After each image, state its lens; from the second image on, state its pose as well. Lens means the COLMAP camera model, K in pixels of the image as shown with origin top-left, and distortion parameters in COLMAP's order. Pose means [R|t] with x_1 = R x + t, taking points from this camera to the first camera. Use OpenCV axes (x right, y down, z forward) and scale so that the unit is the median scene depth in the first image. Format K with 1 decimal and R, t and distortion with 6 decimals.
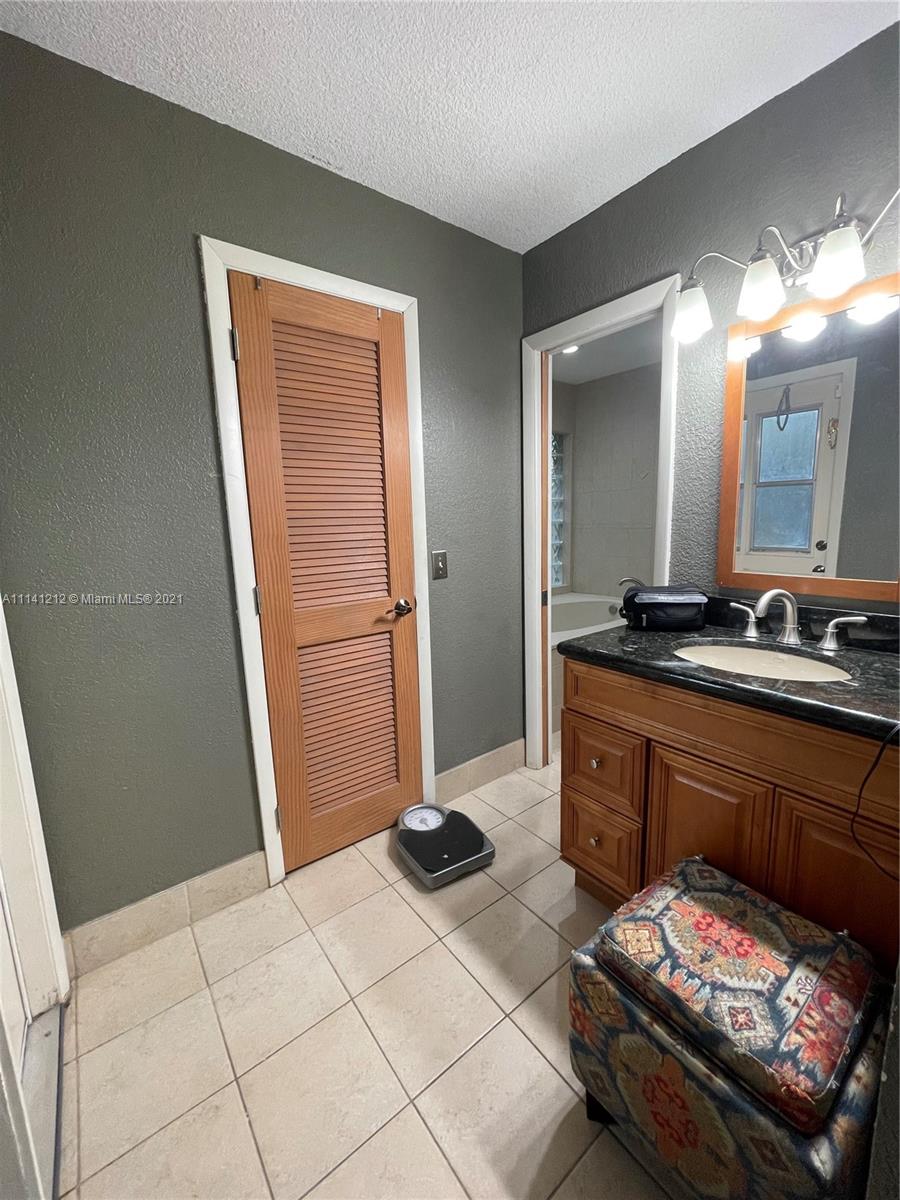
lens RADIAL K [[488.0, 0, 452.7], [0, 488.0, 599.6], [0, 0, 1]] dist [-0.000949, -0.000060]
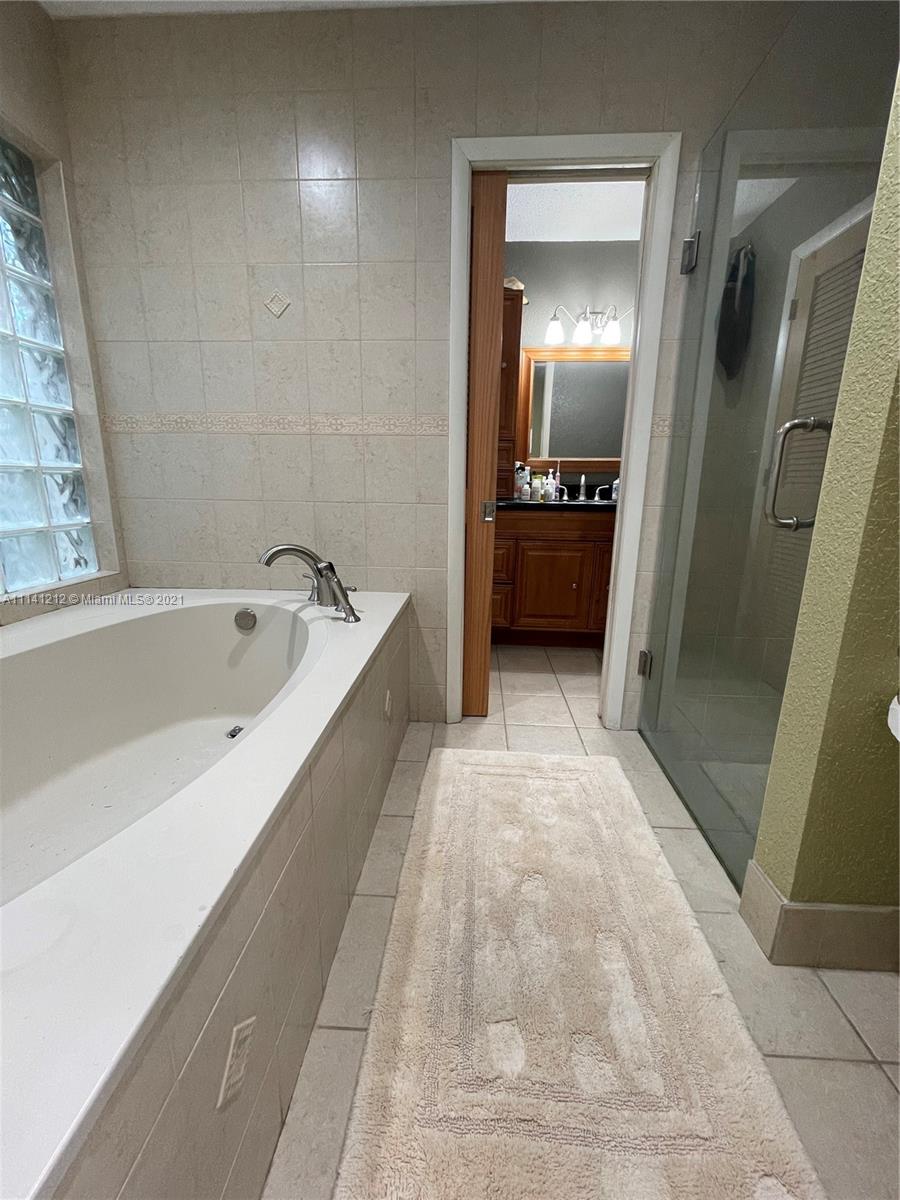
lens RADIAL K [[488.0, 0, 450.5], [0, 488.0, 595.2], [0, 0, 1]] dist [-0.000949, -0.000060]
pose [[0.650291, -0.141274, 0.746434, 0.111666], [0.092466, 0.989970, 0.106811, -0.029005], [-0.754037, -0.000438, 0.656832, 0.522252]]
